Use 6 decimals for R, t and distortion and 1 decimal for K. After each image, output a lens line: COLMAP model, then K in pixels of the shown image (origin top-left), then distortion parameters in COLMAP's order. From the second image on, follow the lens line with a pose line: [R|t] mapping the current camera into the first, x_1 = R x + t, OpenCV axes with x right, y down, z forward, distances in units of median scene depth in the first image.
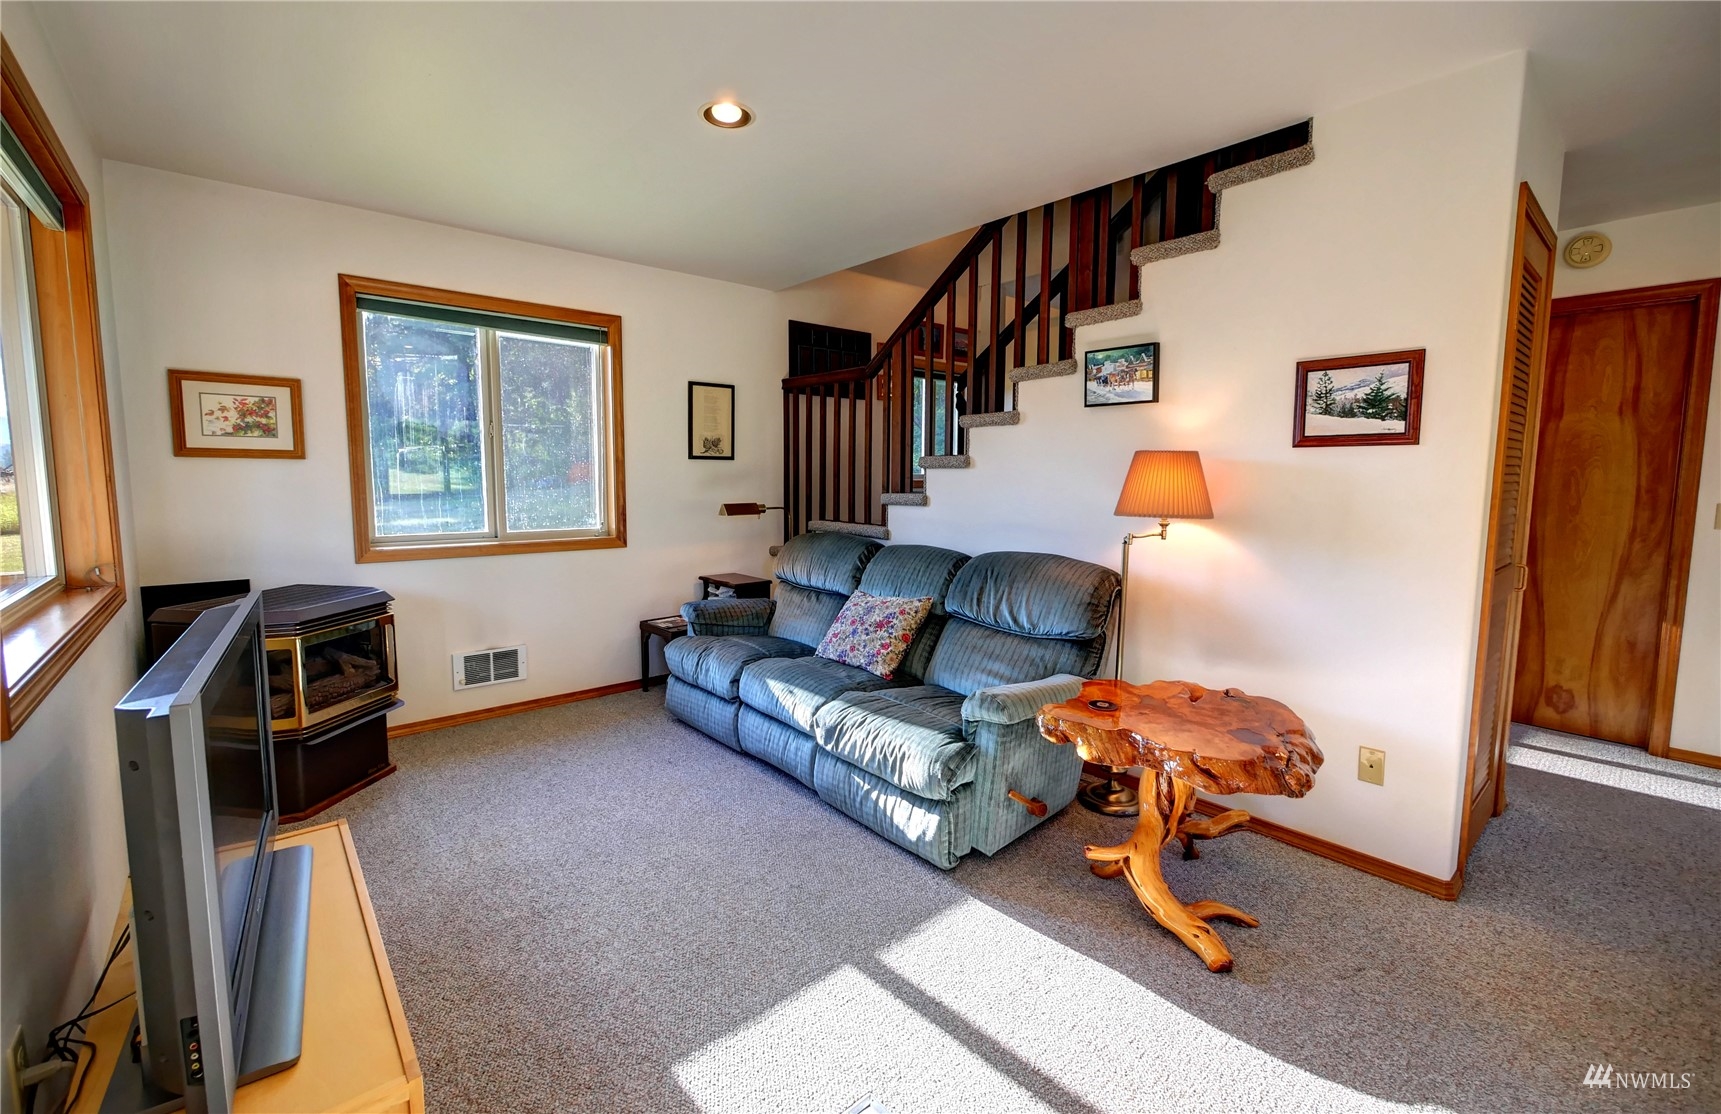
lens RADIAL K [[734.2, 0, 868.4], [0, 734.2, 550.4], [0, 0, 1]] dist [-0.010765, 0.000217]
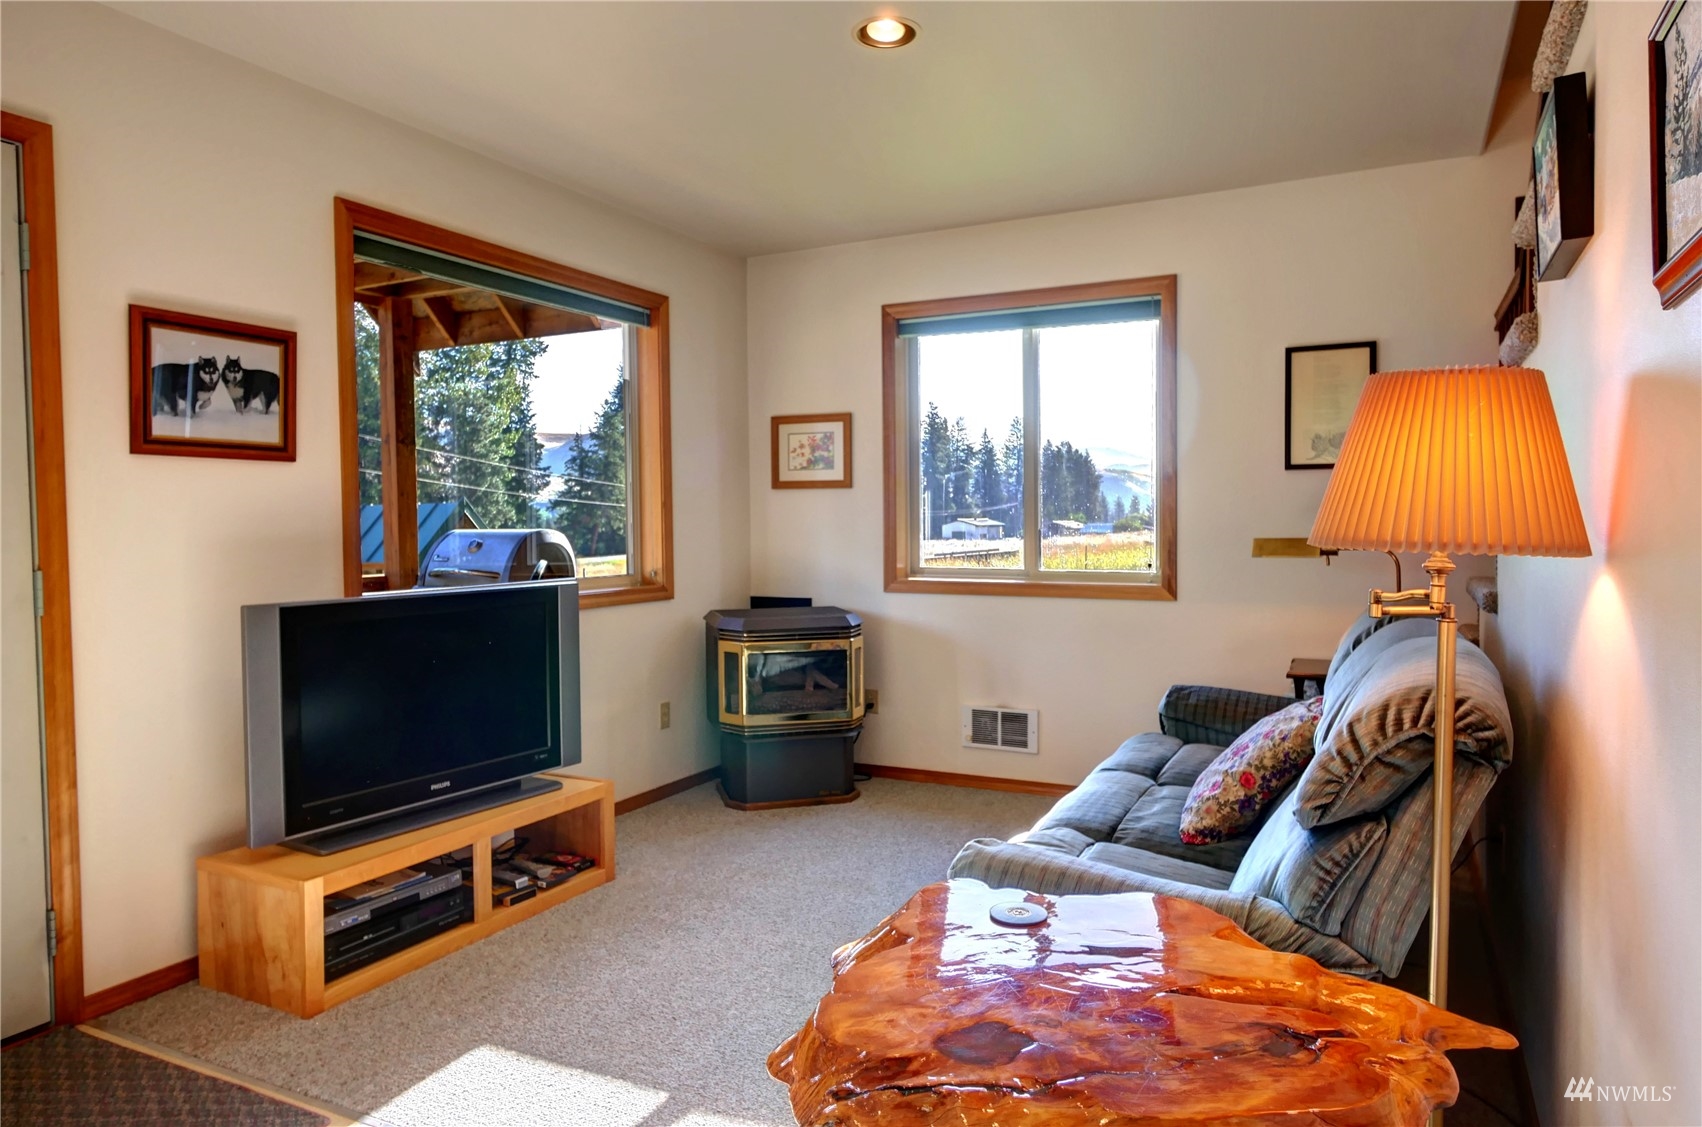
lens RADIAL K [[1060.2, 0, 807.0], [0, 1060.2, 568.2], [0, 0, 1]] dist [0.000784, -0.002113]
pose [[0.361584, 0.032288, -0.931780, 0.667968], [-0.088315, 0.996093, 0.000246, -0.005900], [0.928147, 0.082201, 0.363022, 0.425163]]
